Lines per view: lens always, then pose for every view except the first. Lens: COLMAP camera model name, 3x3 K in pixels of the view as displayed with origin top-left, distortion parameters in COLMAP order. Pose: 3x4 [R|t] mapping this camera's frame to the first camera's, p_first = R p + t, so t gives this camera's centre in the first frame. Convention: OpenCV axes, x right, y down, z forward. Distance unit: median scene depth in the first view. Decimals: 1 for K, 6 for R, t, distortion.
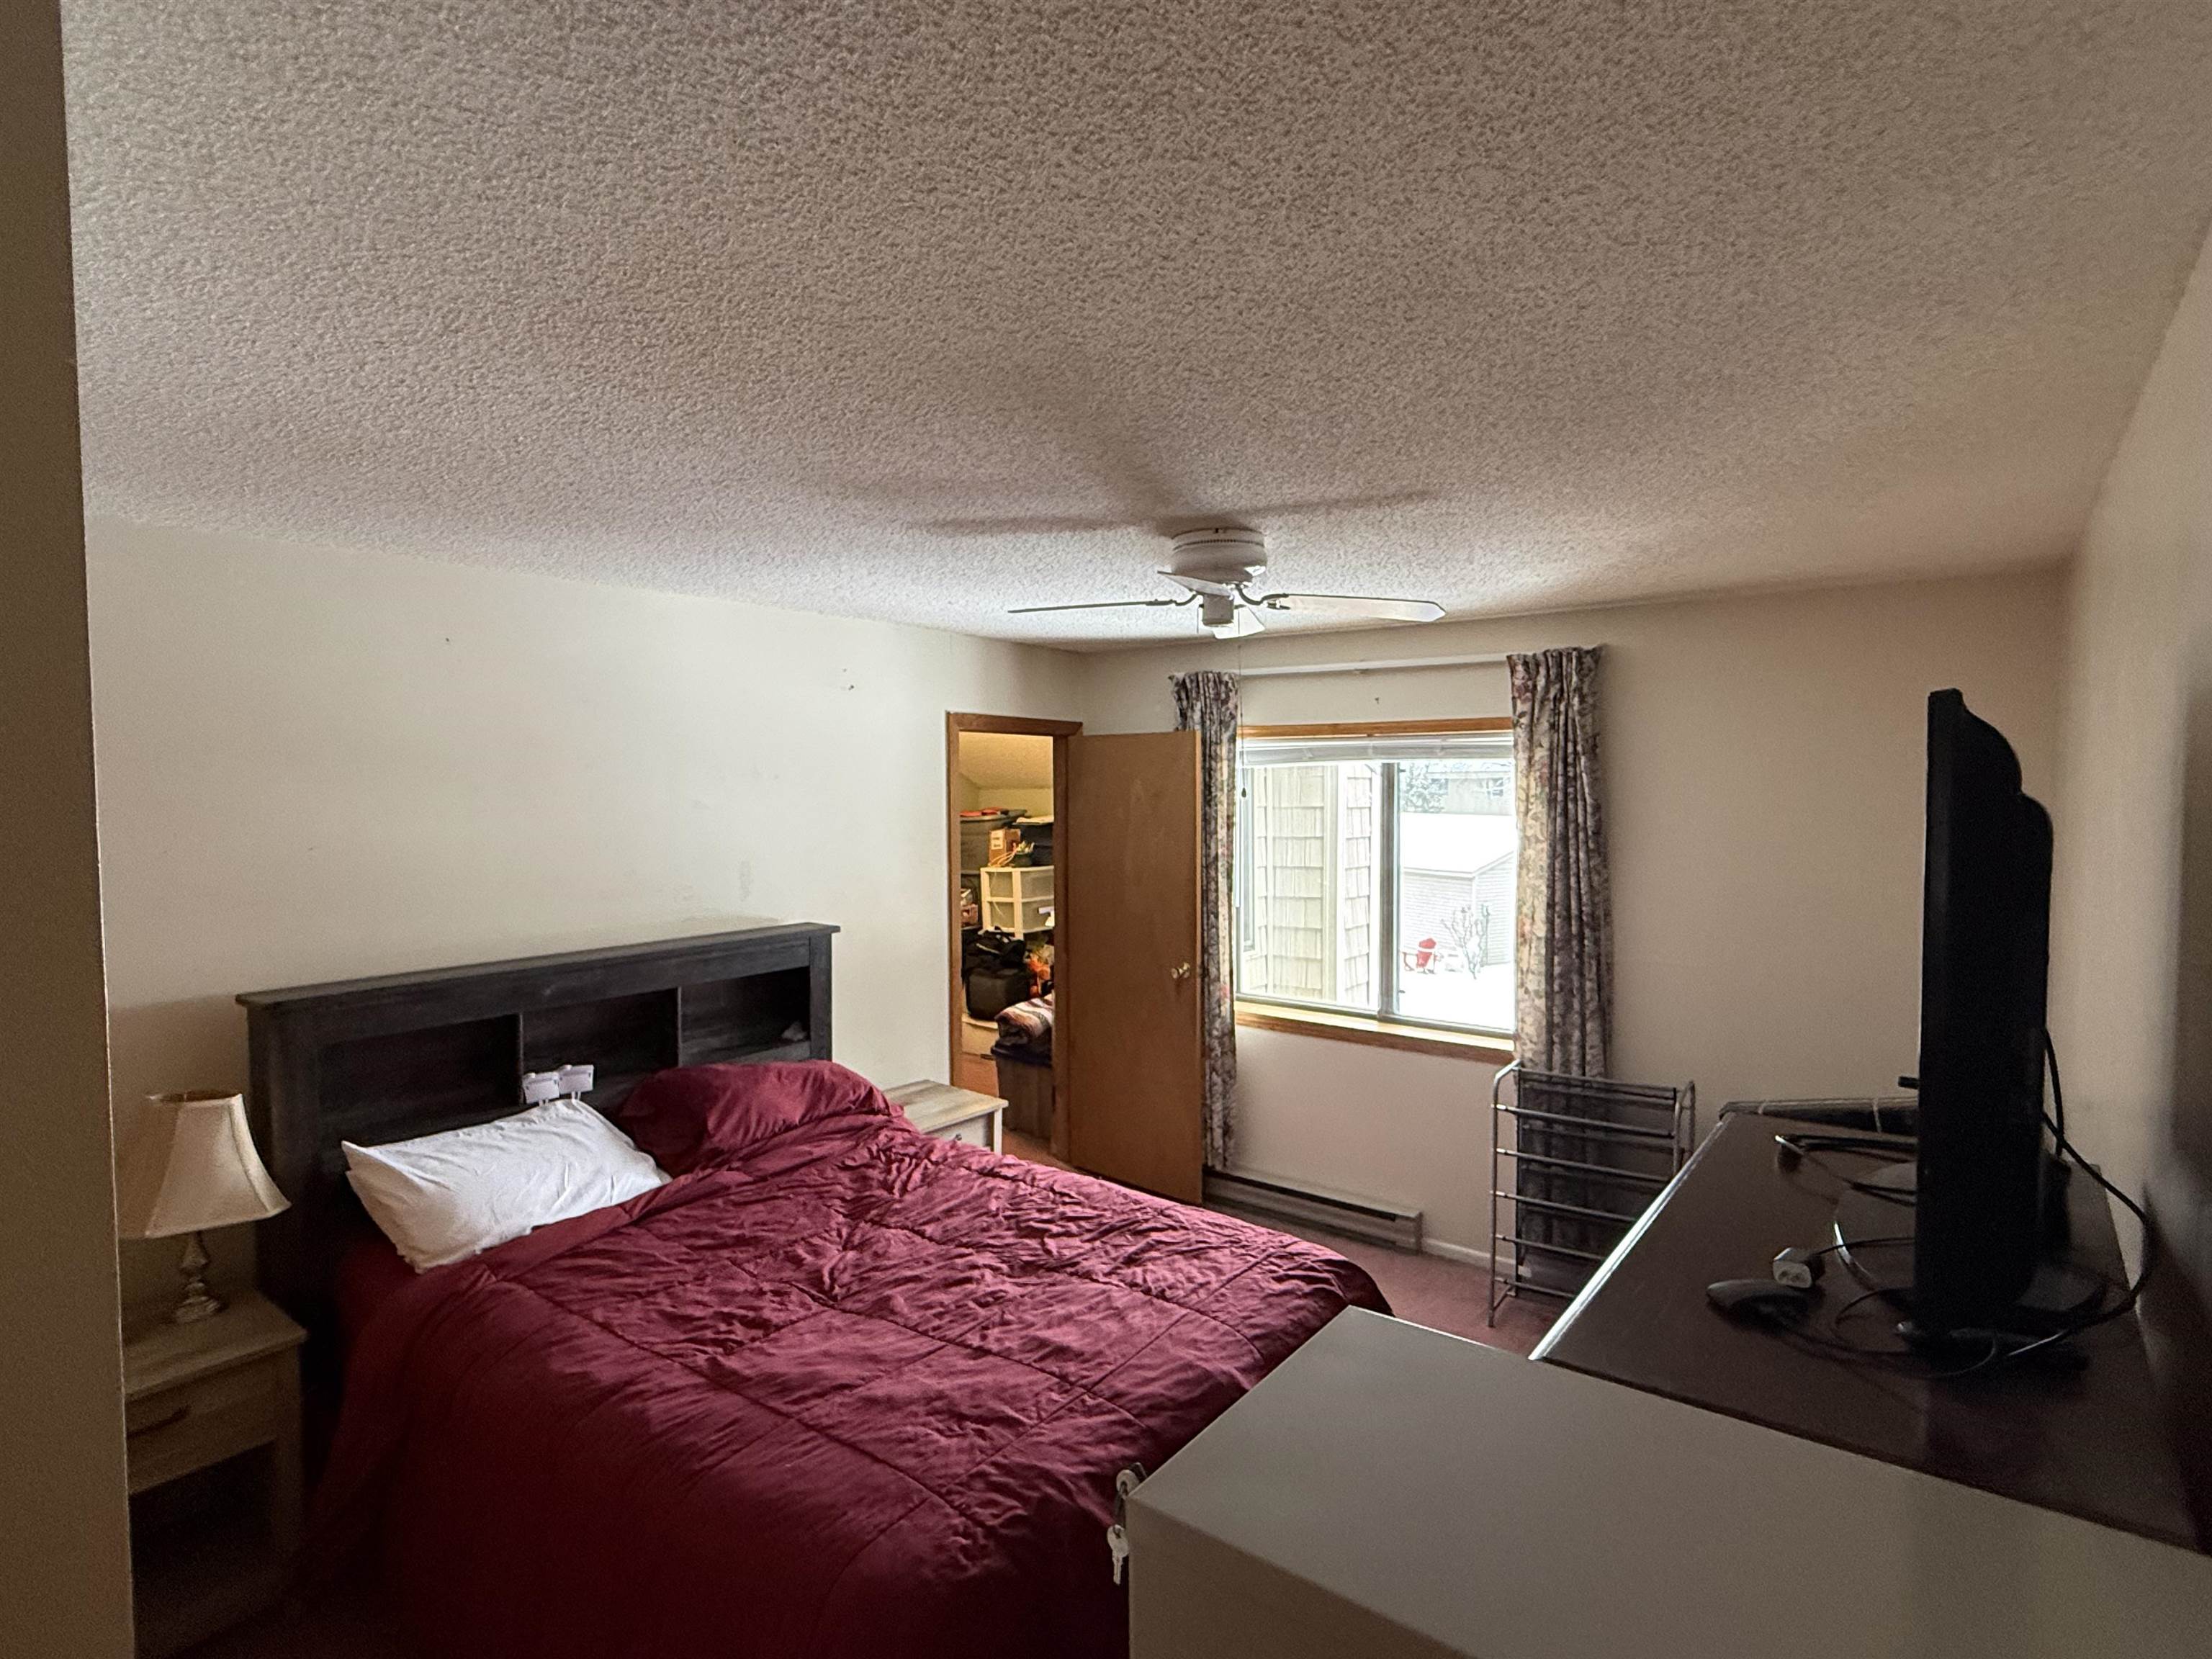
lens RADIAL K [[1131.8, 0, 1107.4], [0, 1131.8, 830.1], [0, 0, 1]] dist [0.001446, -0.000278]
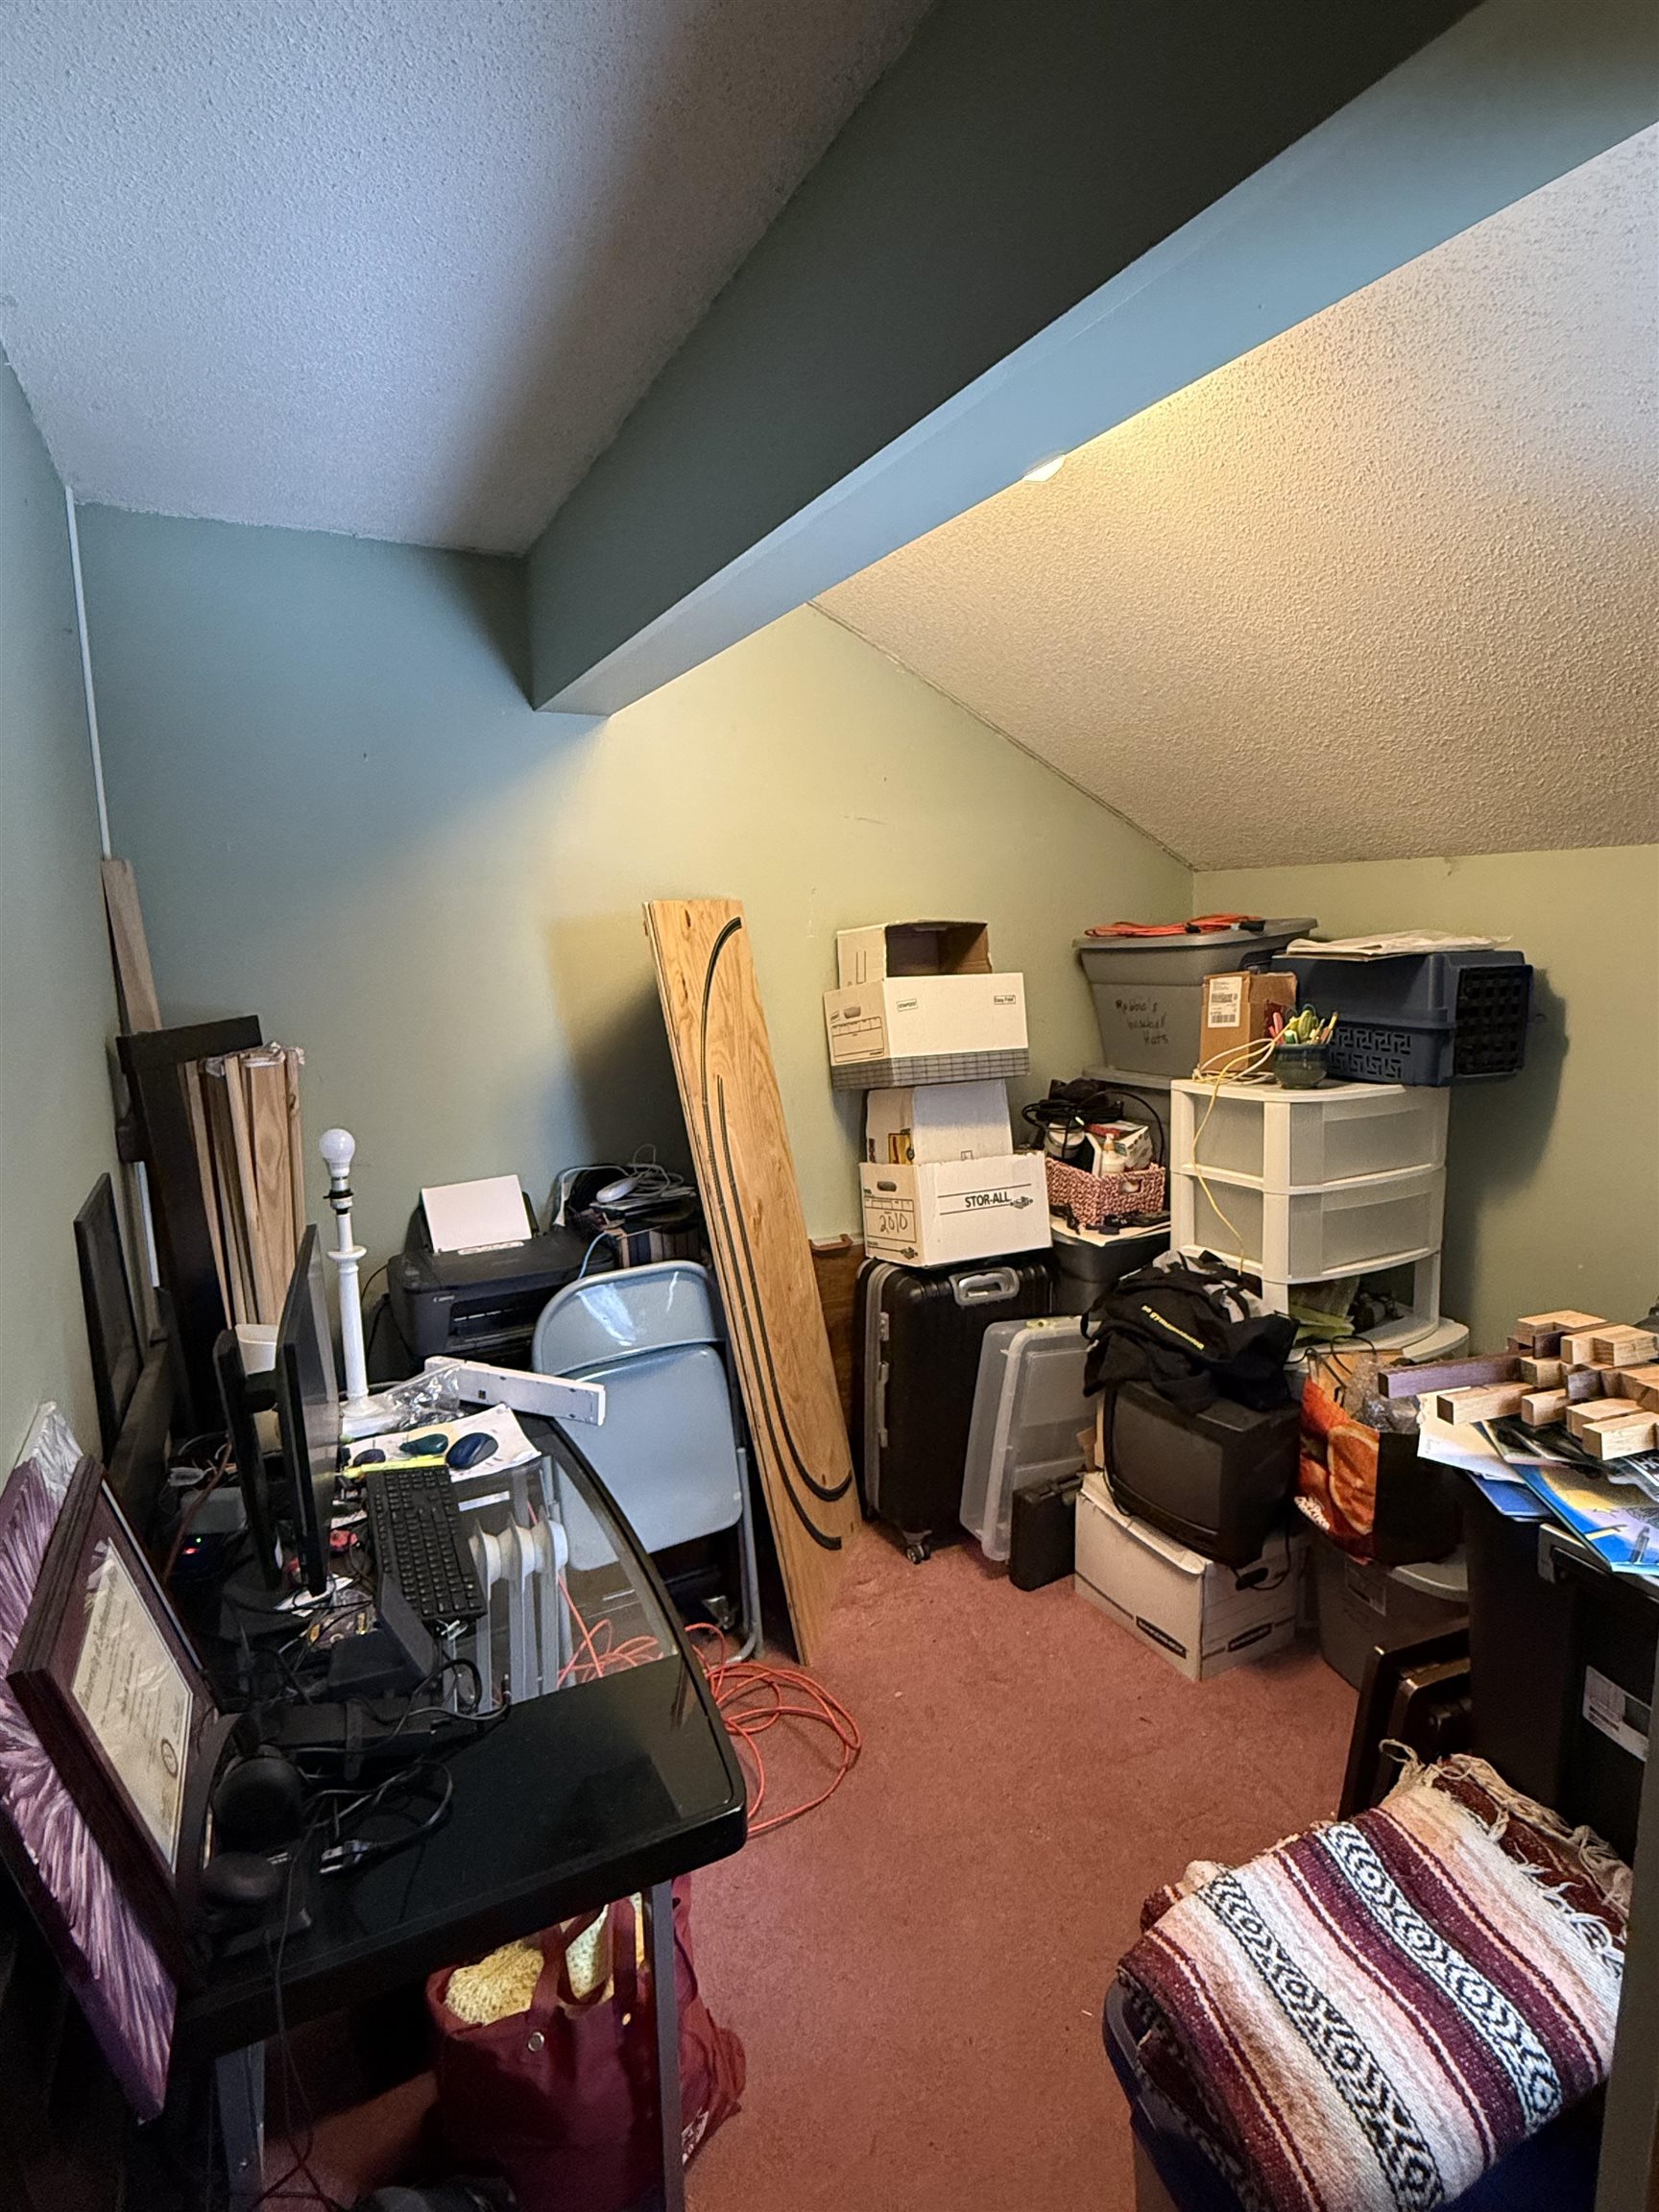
lens RADIAL K [[1131.8, 0, 822.9], [0, 1131.8, 1105.8], [0, 0, 1]] dist [0.001446, -0.000278]
pose [[0.897954, 0.062470, -0.435632, -0.104610], [-0.008051, 0.992040, 0.125664, -0.005408], [0.440015, -0.109333, 0.891310, 1.219400]]
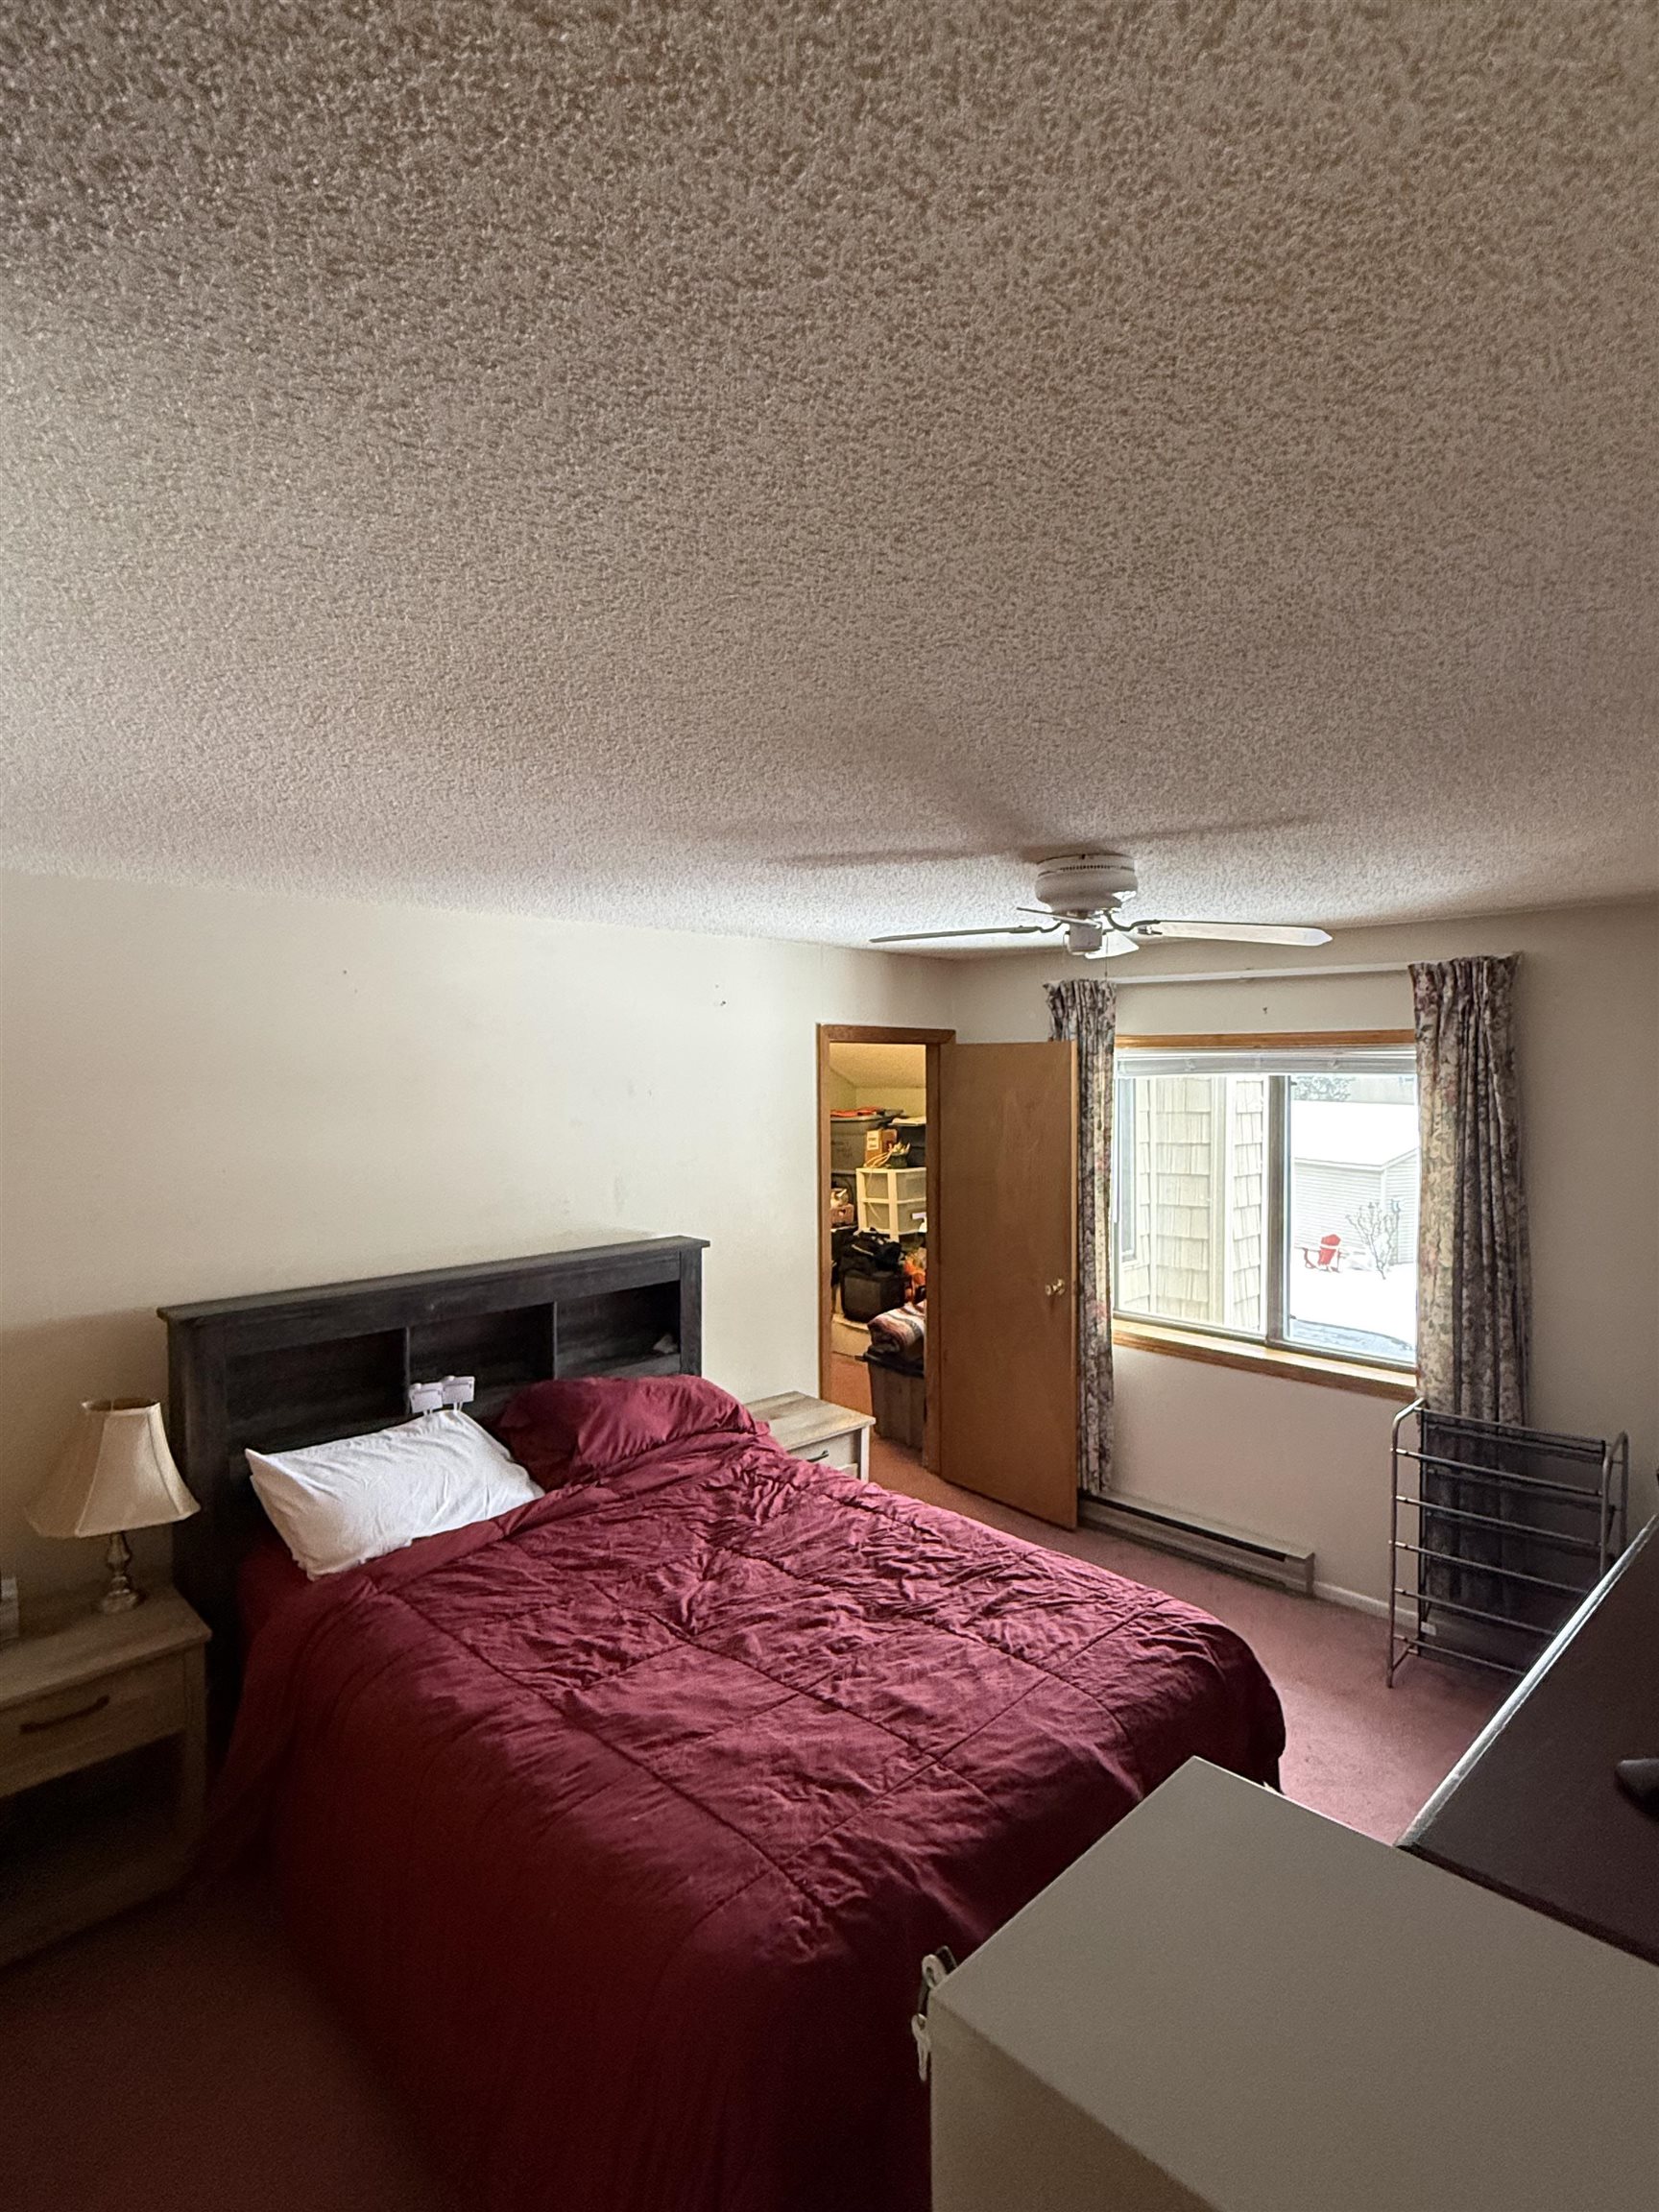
lens RADIAL K [[1131.8, 0, 834.2], [0, 1131.8, 1106.3], [0, 0, 1]] dist [0.001446, -0.000278]
pose [[0.990333, 0.003545, -0.138665, 0.014078], [-0.004456, 0.999970, -0.006257, -0.029726], [0.138639, 0.006815, 0.990320, 0.011302]]
